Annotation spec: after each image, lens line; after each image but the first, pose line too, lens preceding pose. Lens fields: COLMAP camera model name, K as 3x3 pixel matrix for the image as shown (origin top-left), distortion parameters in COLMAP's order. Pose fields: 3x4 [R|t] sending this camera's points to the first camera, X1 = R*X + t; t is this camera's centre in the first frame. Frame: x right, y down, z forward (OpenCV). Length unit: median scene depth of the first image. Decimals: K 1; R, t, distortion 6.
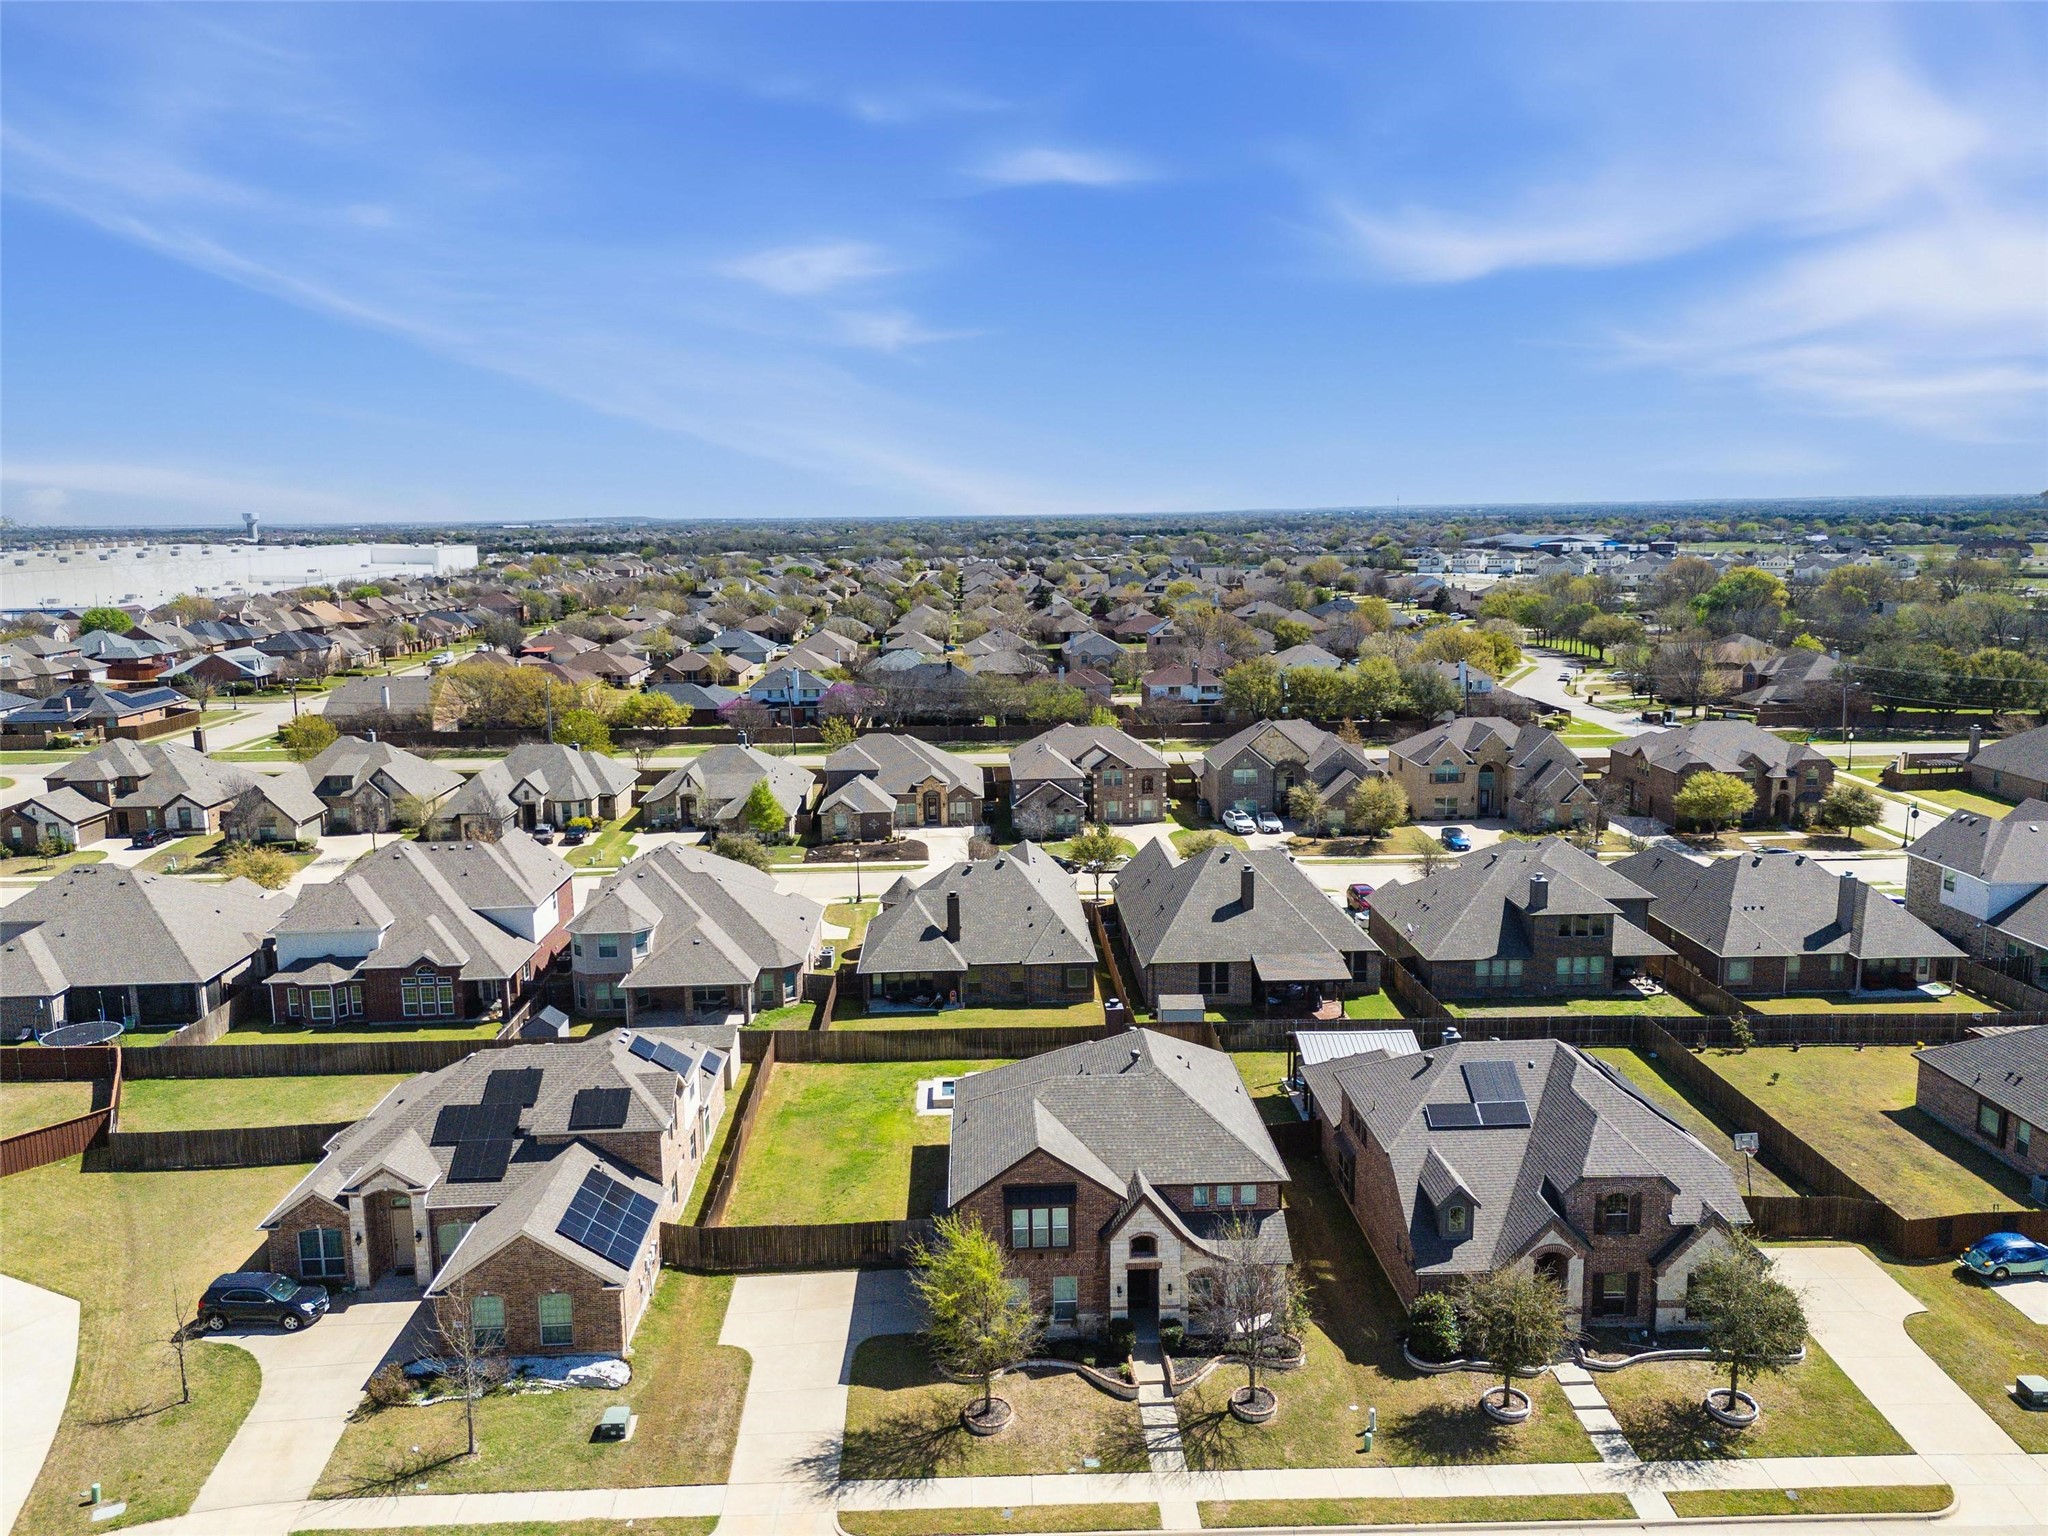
lens RADIAL K [[1500.3, 0, 1027.3], [0, 1500.3, 778.0], [0, 0, 1]] dist [0.078853, -0.059162]
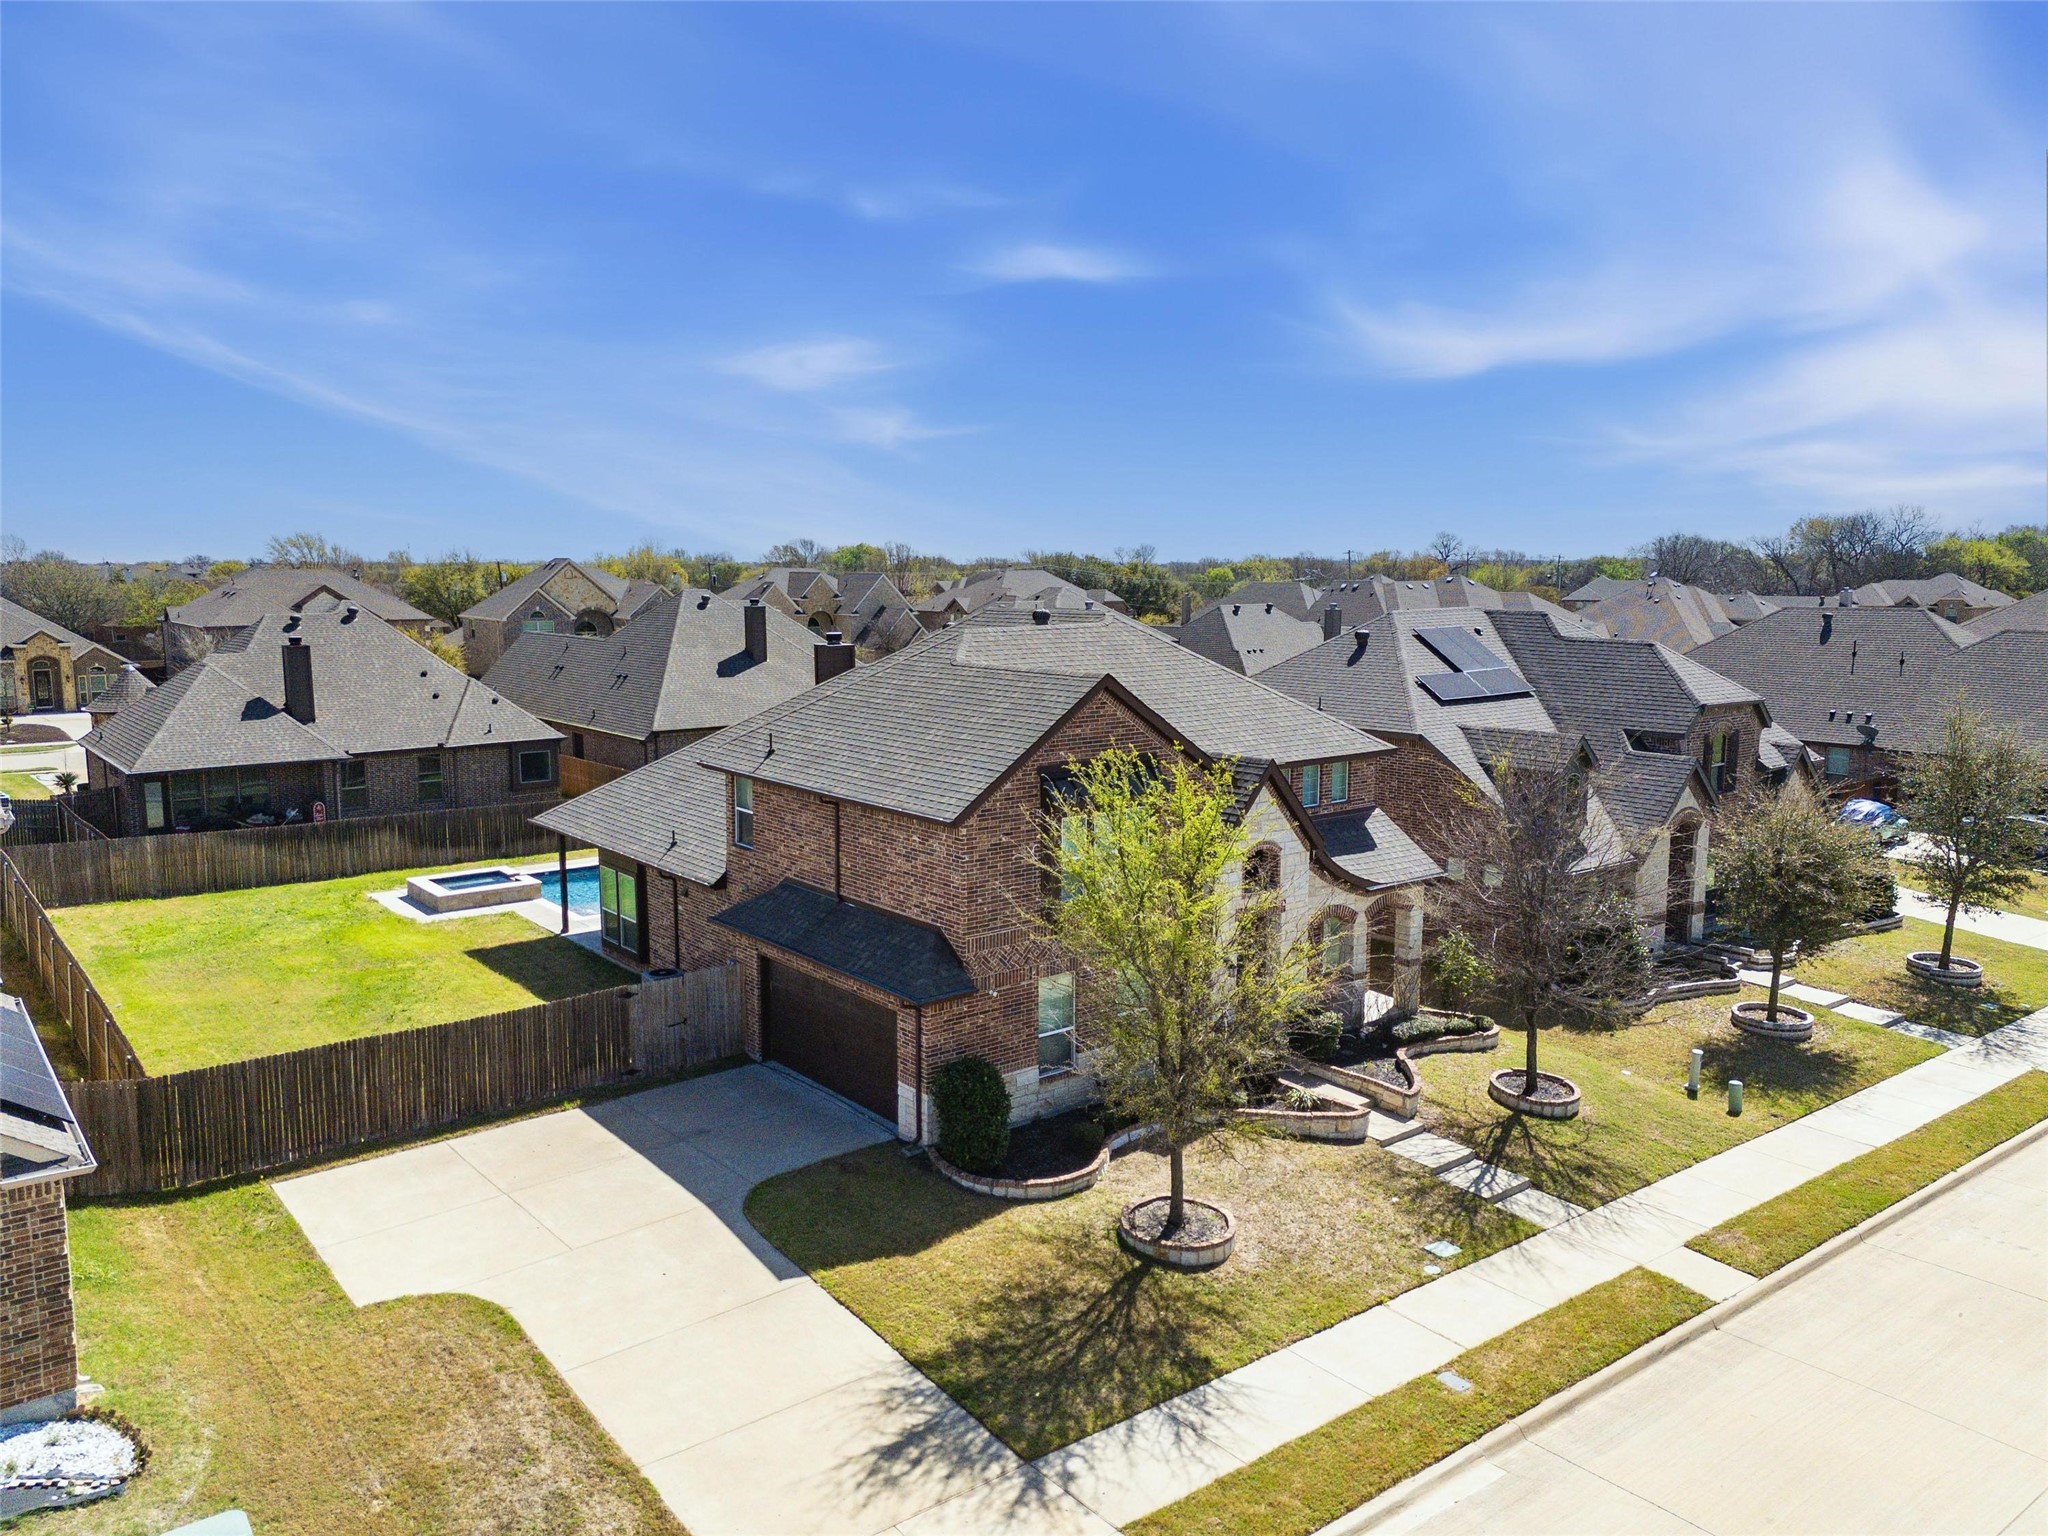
lens RADIAL K [[1500.3, 0, 1014.2], [0, 1500.3, 765.0], [0, 0, 1]] dist [0.078853, -0.059162]
pose [[0.812130, -0.065194, 0.579822, -0.299242], [0.094915, 0.995263, -0.021038, 0.292178], [-0.575704, 0.072120, 0.814471, 0.666206]]
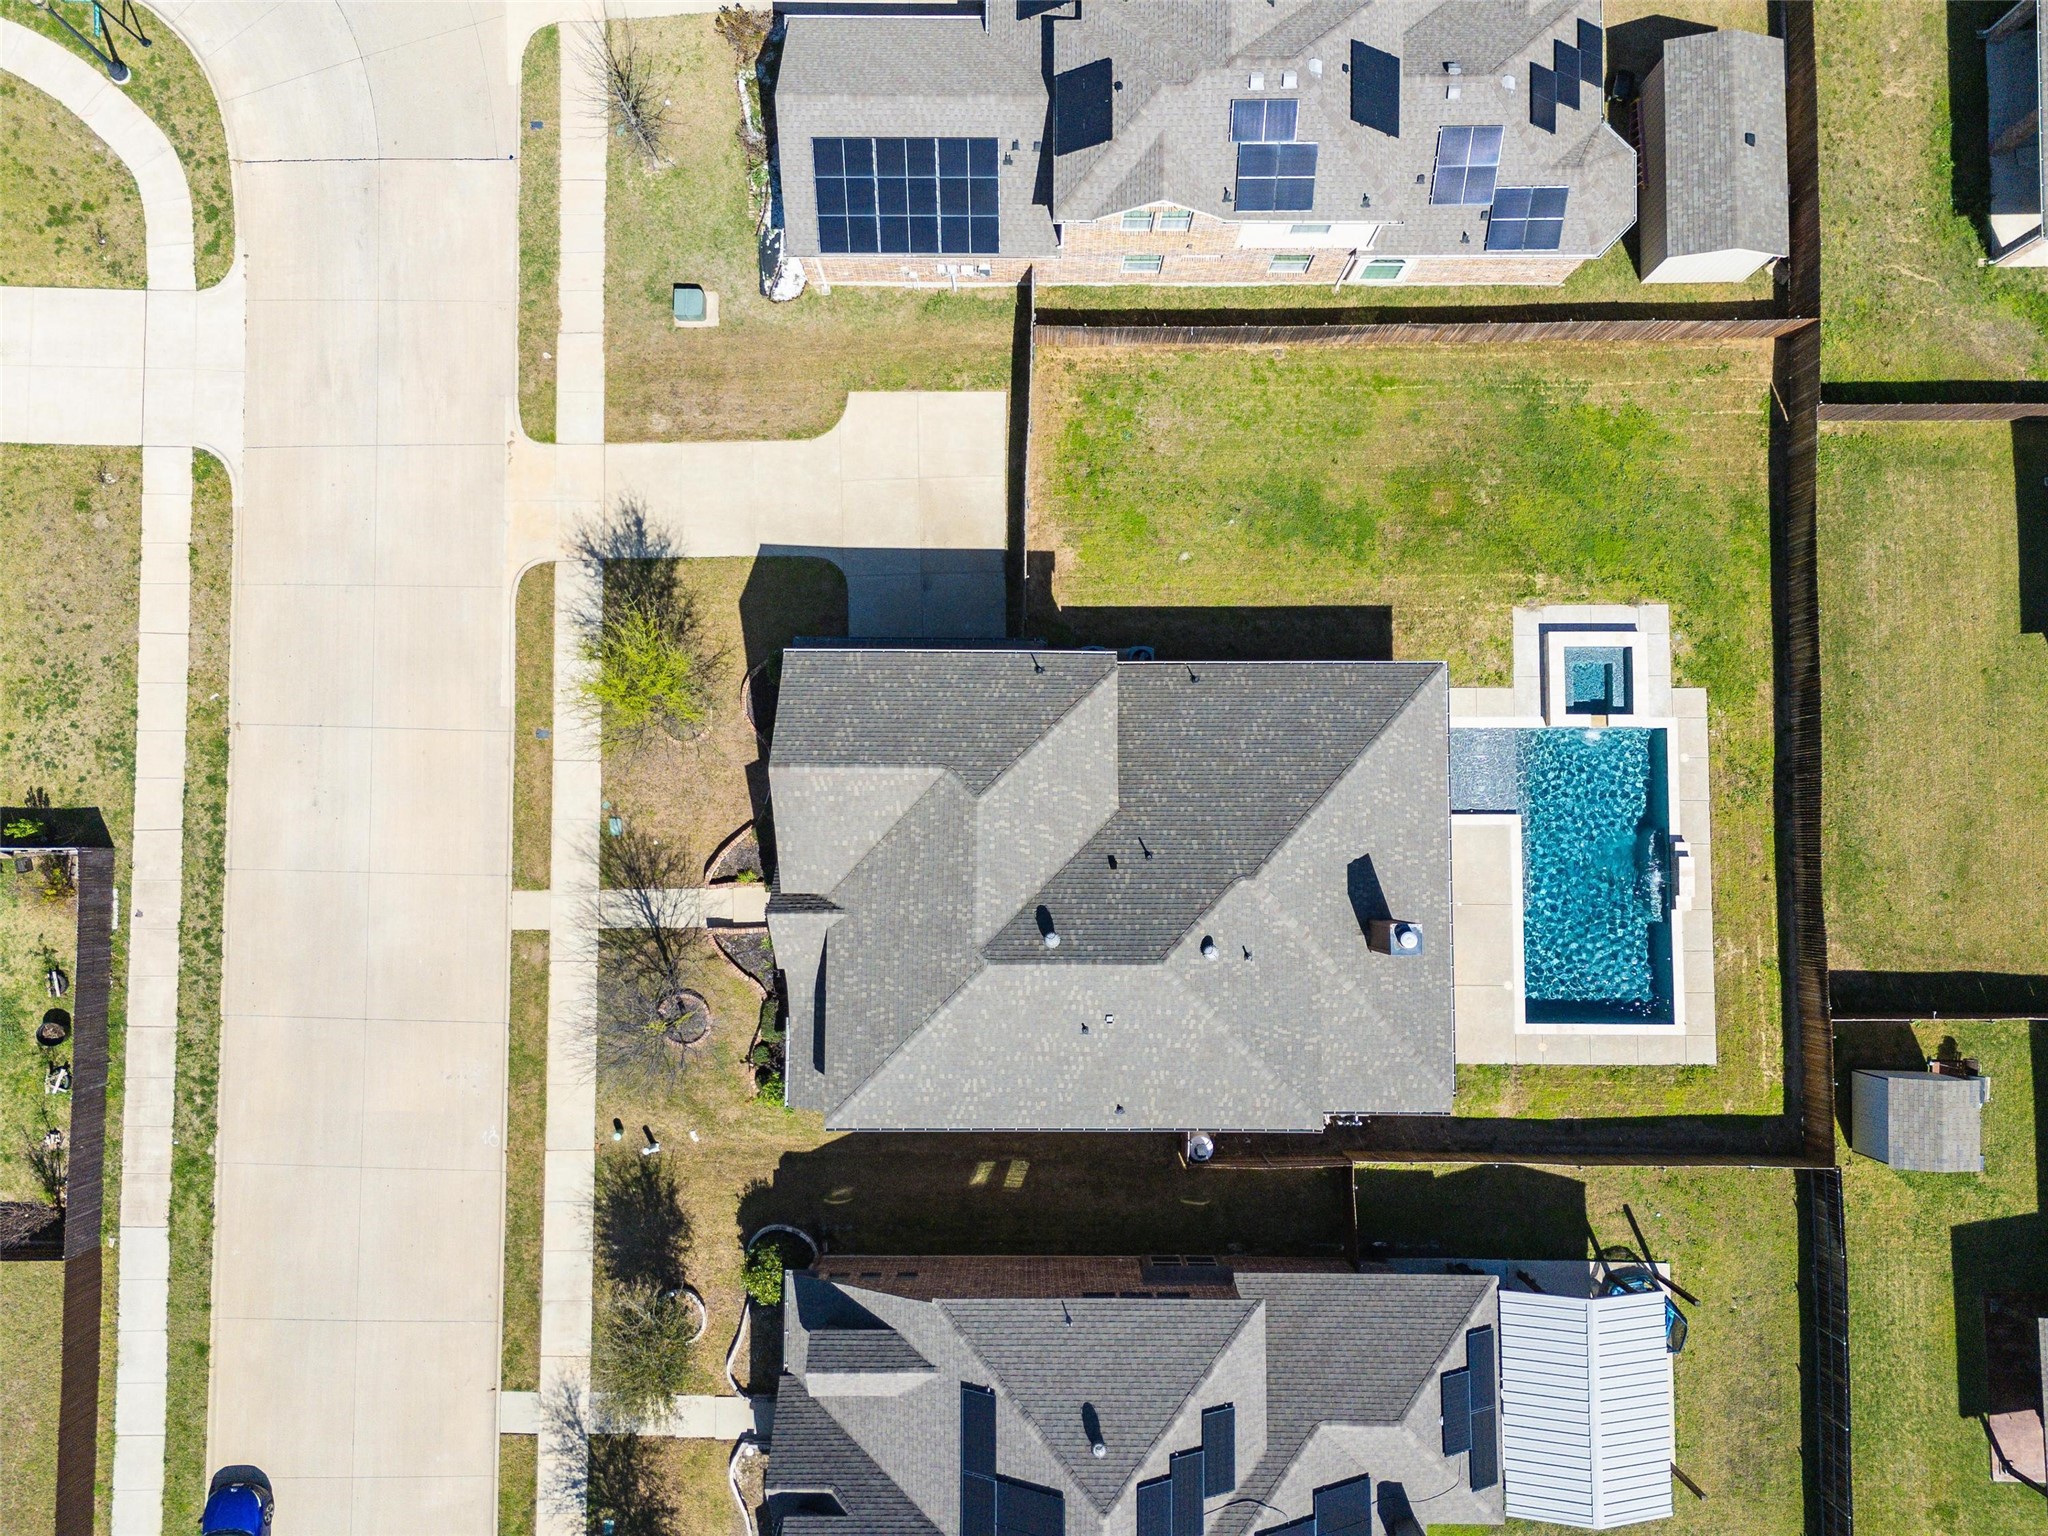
lens RADIAL K [[1500.3, 0, 1024.4], [0, 1500.3, 770.7], [0, 0, 1]] dist [0.078853, -0.059162]
pose [[-0.039728, 0.998572, -0.035716, 0.029963], [-0.177719, 0.028113, 0.983680, -0.480368], [0.983279, 0.045427, 0.176348, 1.035313]]
